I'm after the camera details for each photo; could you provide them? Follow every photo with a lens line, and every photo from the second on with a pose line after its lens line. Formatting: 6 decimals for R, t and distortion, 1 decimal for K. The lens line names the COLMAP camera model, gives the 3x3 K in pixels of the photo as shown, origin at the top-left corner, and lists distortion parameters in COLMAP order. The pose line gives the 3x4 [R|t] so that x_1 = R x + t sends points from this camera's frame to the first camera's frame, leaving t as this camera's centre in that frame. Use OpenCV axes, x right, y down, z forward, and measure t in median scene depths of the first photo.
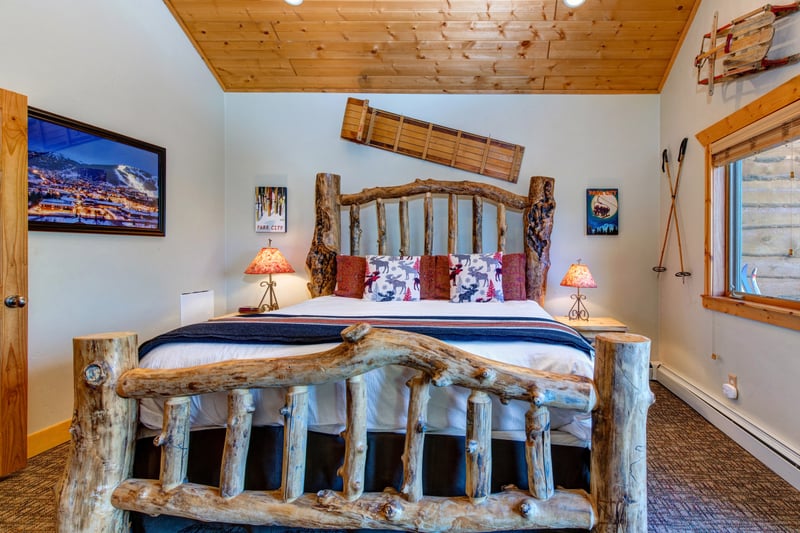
lens RADIAL K [[368.8, 0, 399.5], [0, 368.8, 258.7], [0, 0, 1]] dist [-0.001245, -0.000364]
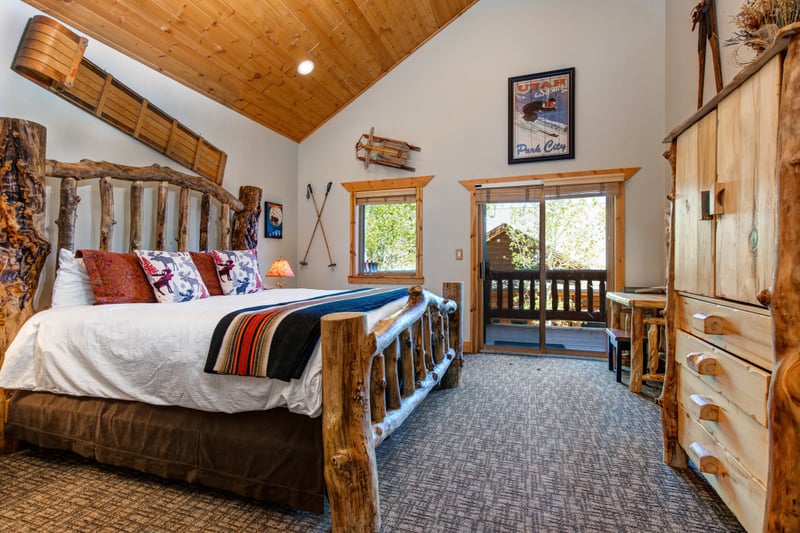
lens RADIAL K [[368.8, 0, 400.1], [0, 368.8, 264.5], [0, 0, 1]] dist [-0.001245, -0.000364]
pose [[0.301417, -0.018590, 0.953311, -0.704555], [0.008138, 0.999824, 0.016924, 0.013667], [-0.953458, 0.002657, 0.301516, 0.212634]]
